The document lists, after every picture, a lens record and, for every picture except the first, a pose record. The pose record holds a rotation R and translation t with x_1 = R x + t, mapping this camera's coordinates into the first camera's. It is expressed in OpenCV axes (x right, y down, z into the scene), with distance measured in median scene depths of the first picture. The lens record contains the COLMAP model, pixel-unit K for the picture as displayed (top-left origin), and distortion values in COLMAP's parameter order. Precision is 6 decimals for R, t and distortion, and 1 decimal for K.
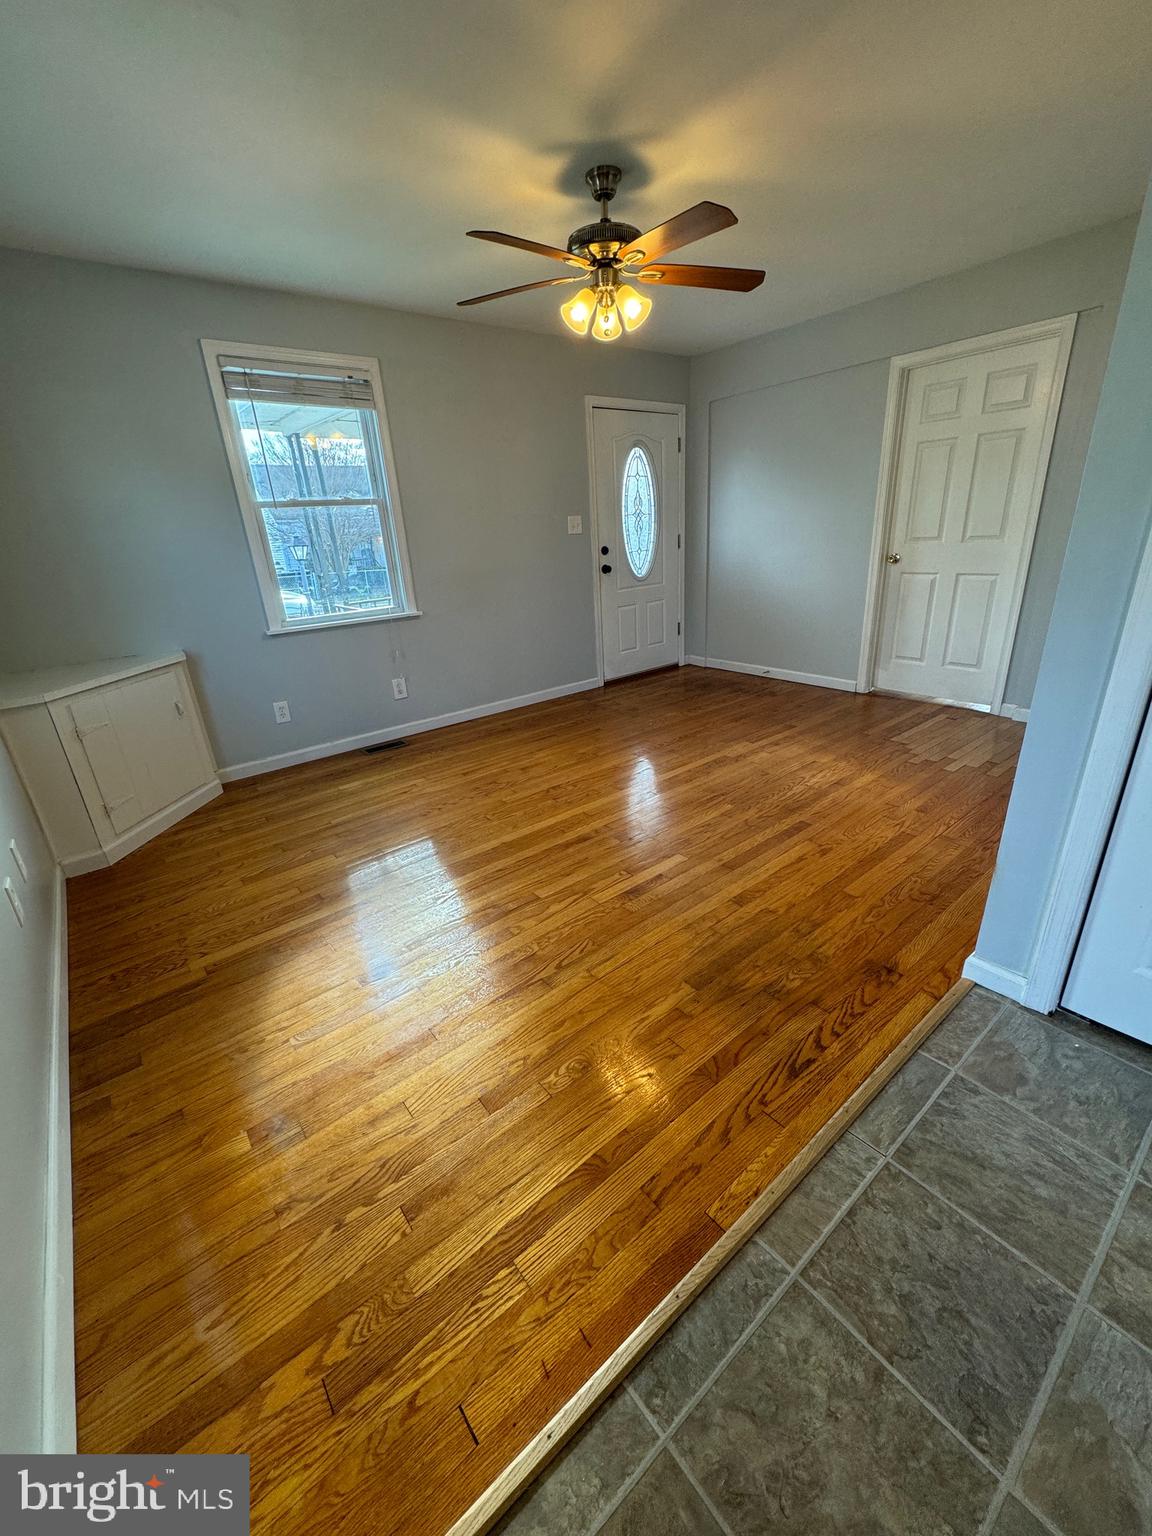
lens RADIAL K [[611.1, 0, 575.4], [0, 611.1, 764.0], [0, 0, 1]] dist [-0.003119, 0.000670]
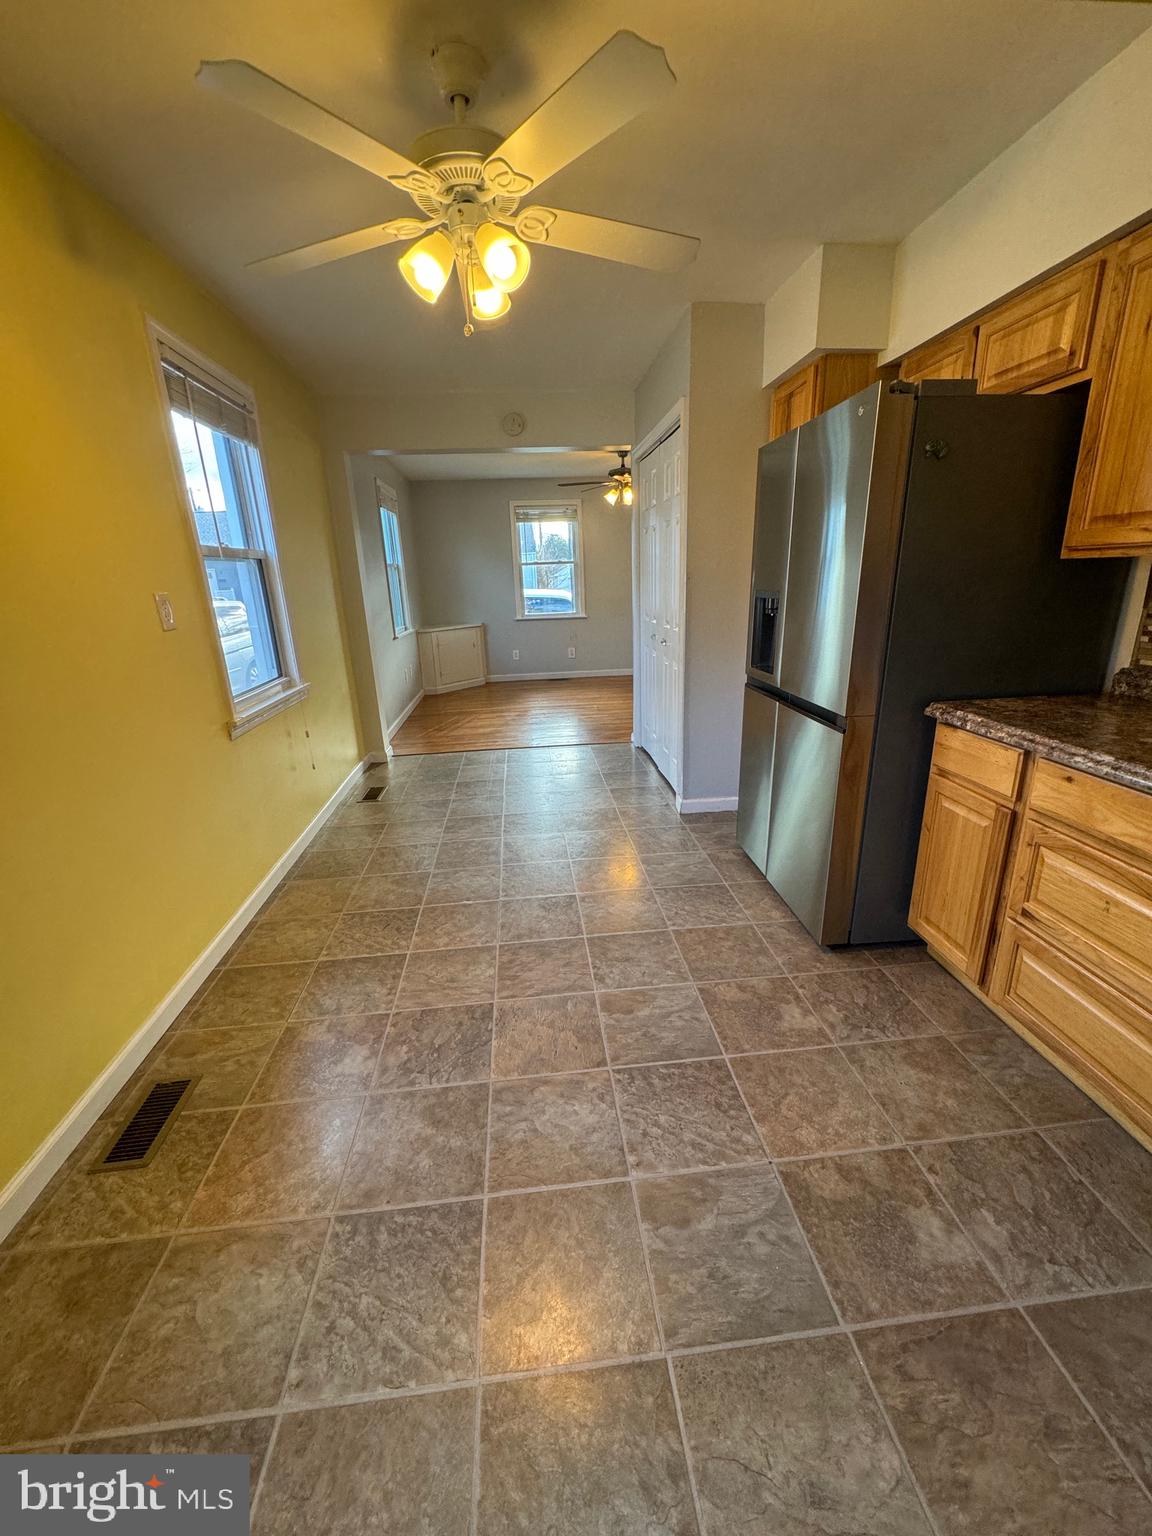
lens RADIAL K [[611.1, 0, 576.7], [0, 611.1, 766.3], [0, 0, 1]] dist [-0.003119, 0.000670]
pose [[0.839512, 0.188957, -0.509427, 0.939676], [-0.210384, 0.977490, 0.015868, 0.231985], [0.500958, 0.093853, 0.860368, -0.776558]]
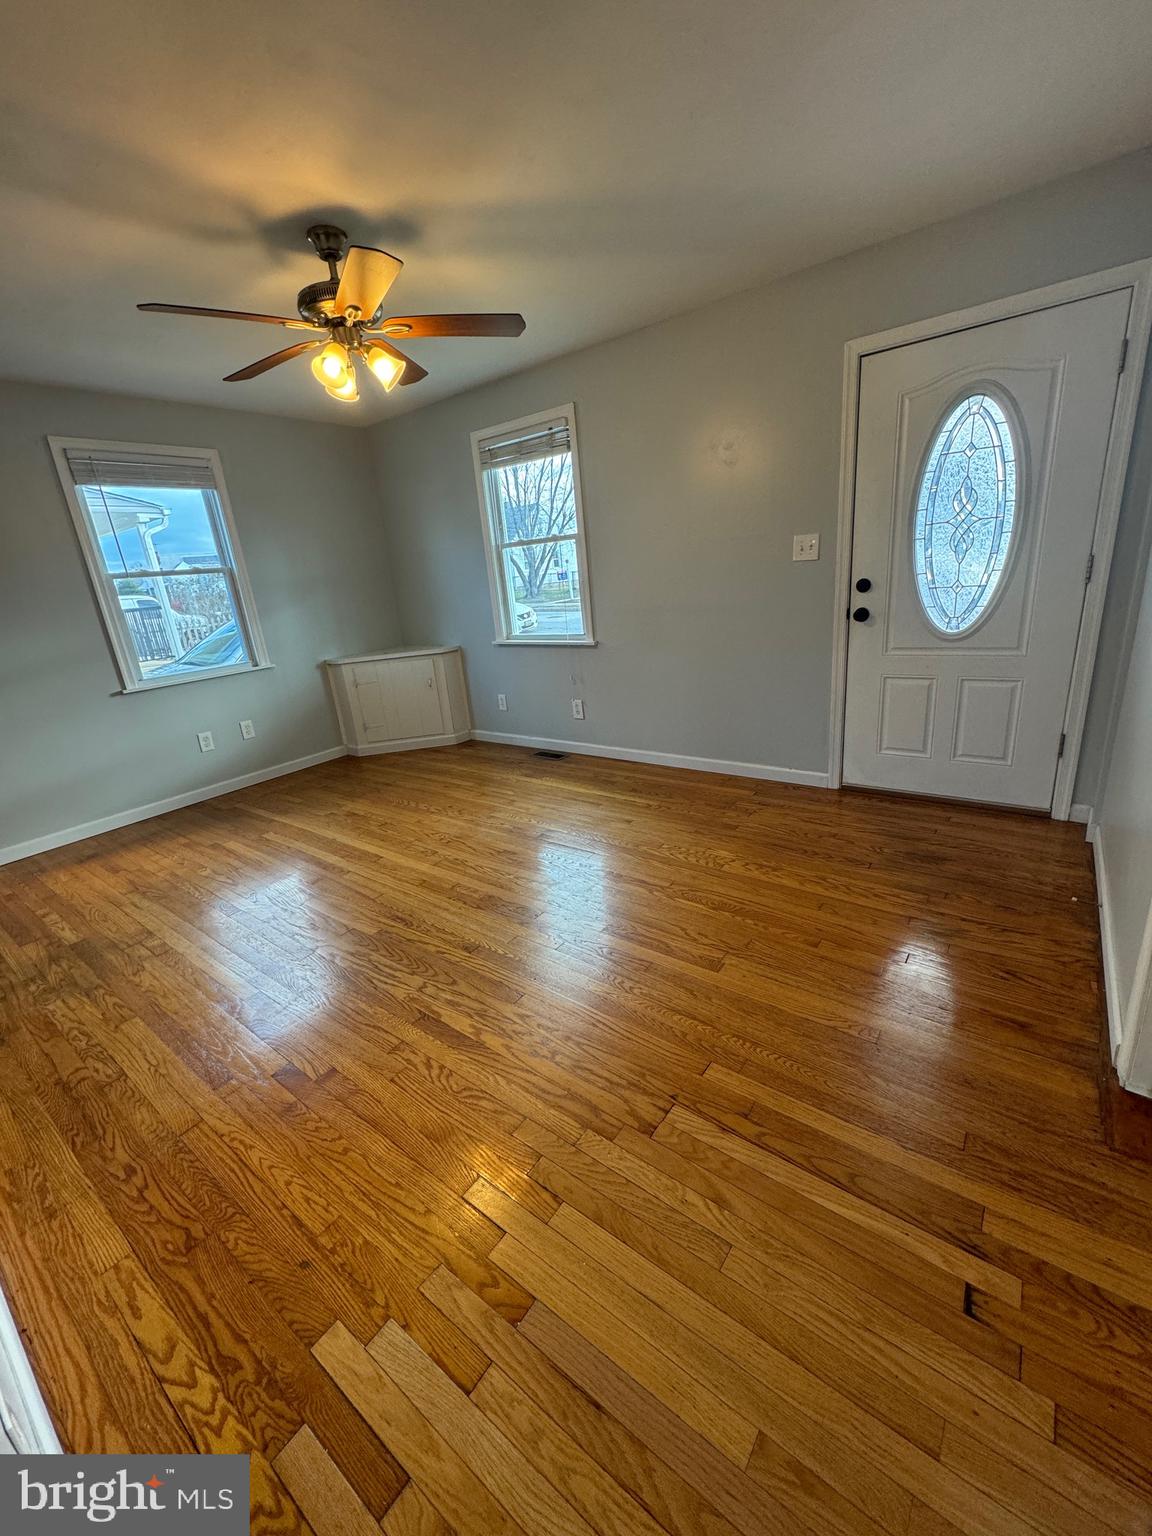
lens RADIAL K [[611.1, 0, 579.0], [0, 611.1, 765.7], [0, 0, 1]] dist [-0.003119, 0.000670]
pose [[0.253571, 0.330339, -0.909163, 0.819009], [-0.282874, 0.924119, 0.256878, -0.352642], [0.925032, 0.192042, 0.327775, 0.771800]]
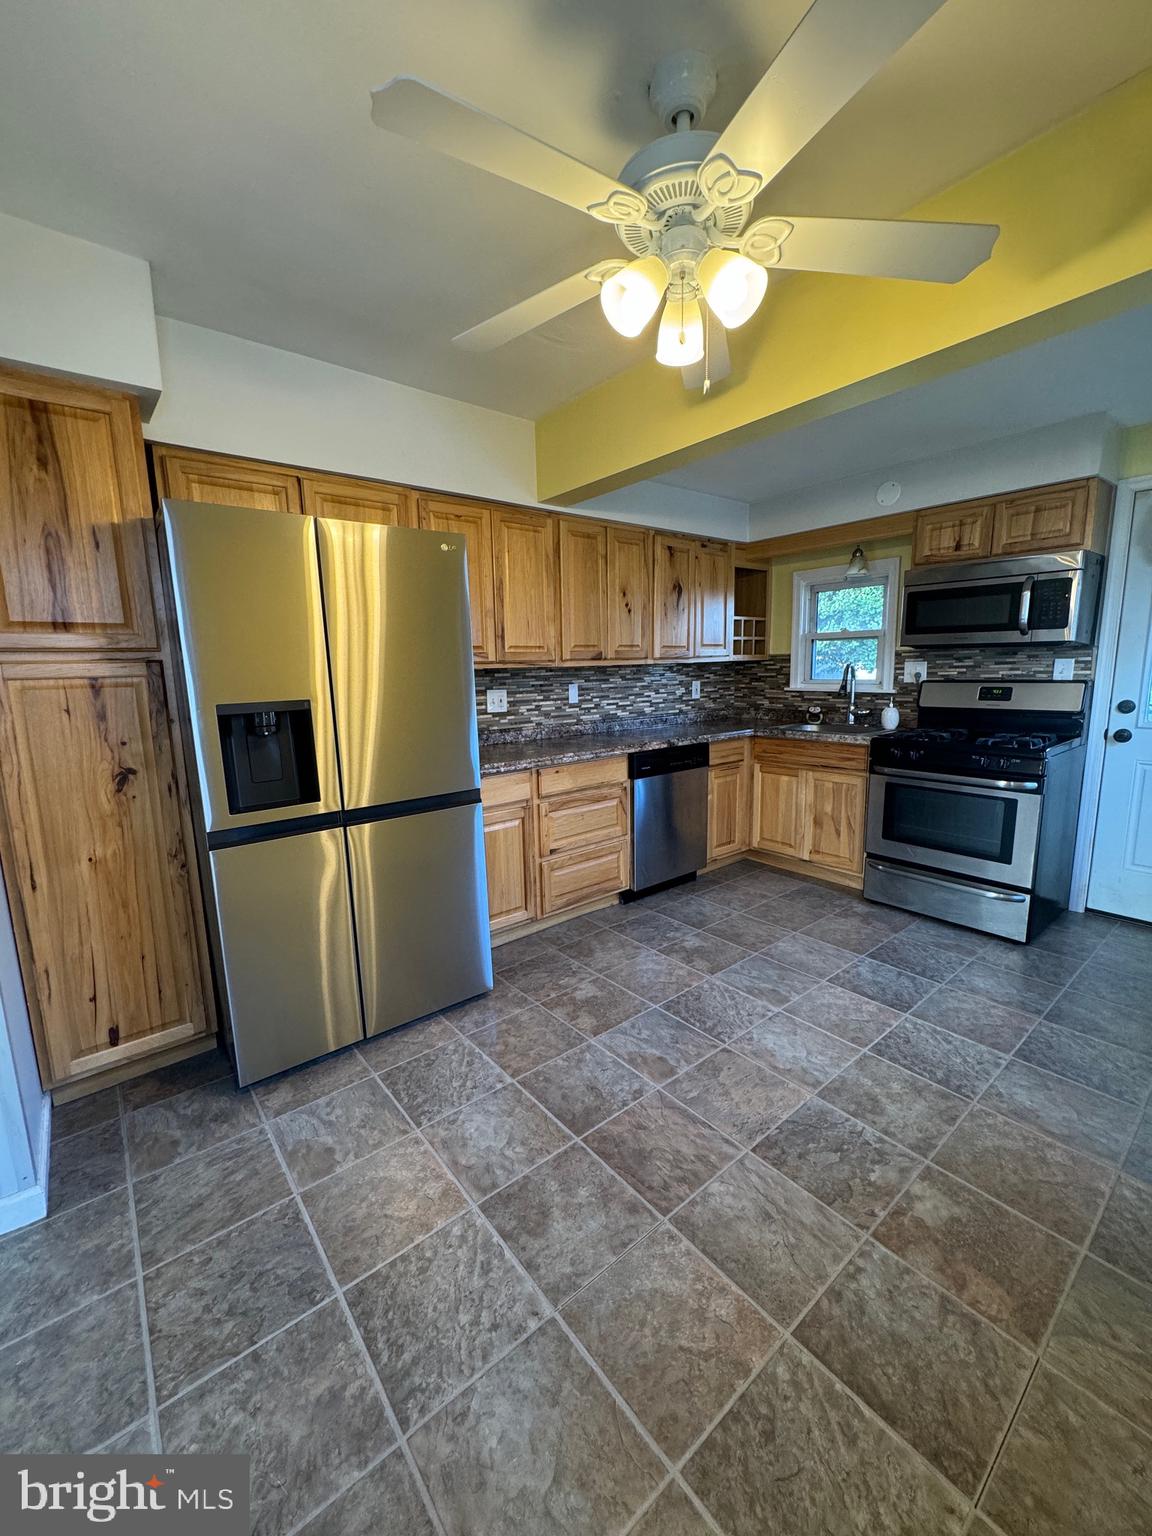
lens RADIAL K [[611.1, 0, 577.7], [0, 611.1, 766.2], [0, 0, 1]] dist [-0.003119, 0.000670]
pose [[-0.010163, -0.106262, 0.994286, 0.190164], [0.385342, 0.917124, 0.101954, 0.096945], [-0.922718, 0.384177, 0.031627, -0.314934]]
